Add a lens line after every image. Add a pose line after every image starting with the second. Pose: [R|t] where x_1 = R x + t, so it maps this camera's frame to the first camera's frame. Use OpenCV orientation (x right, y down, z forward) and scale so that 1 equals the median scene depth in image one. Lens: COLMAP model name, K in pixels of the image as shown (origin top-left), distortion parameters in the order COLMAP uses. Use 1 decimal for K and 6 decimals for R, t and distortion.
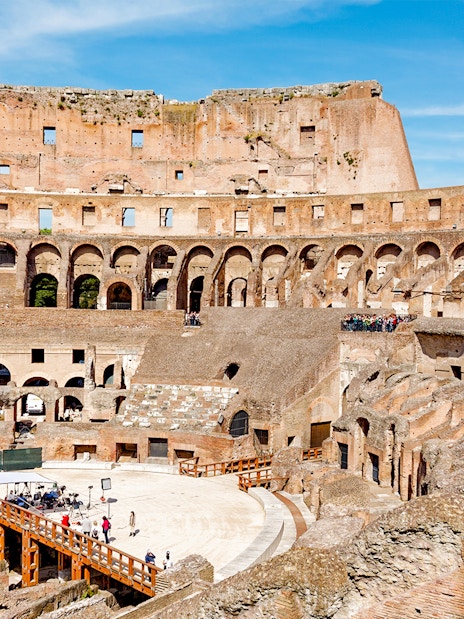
lens RADIAL K [[843.9, 0, 232.0], [0, 843.9, 309.5], [0, 0, 1]] dist [-0.002566, 0.008376]
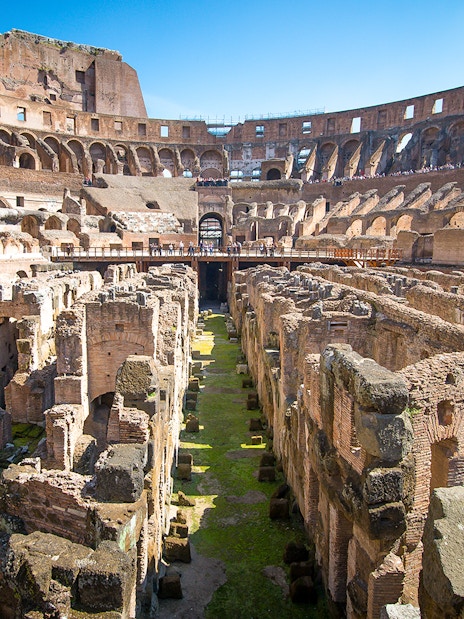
lens RADIAL K [[519.7, 0, 232.0], [0, 519.7, 309.5], [0, 0, 1]] dist [0.012110, -0.002110]
pose [[0.658674, -0.111770, 0.744081, -0.502686], [0.005891, 0.989641, 0.143441, 0.090300], [-0.752405, -0.090097, 0.652509, 0.093386]]
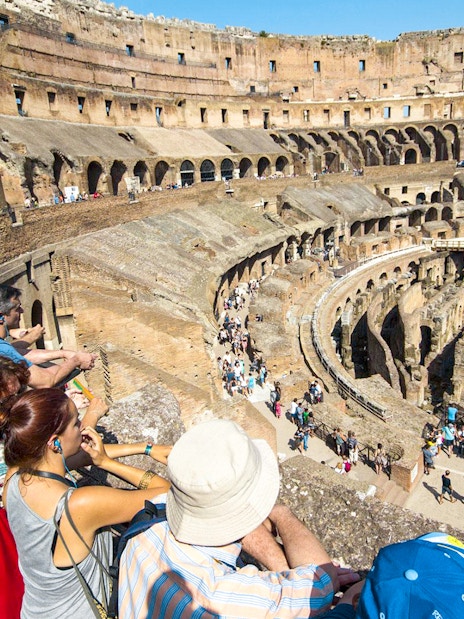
lens RADIAL K [[519.7, 0, 232.0], [0, 519.7, 309.5], [0, 0, 1]] dist [0.012110, -0.002110]
pose [[0.975729, -0.136204, 0.171467, -0.639928], [0.090064, 0.963340, 0.252715, -0.013672], [-0.199602, -0.231139, 0.952226, -0.090066]]
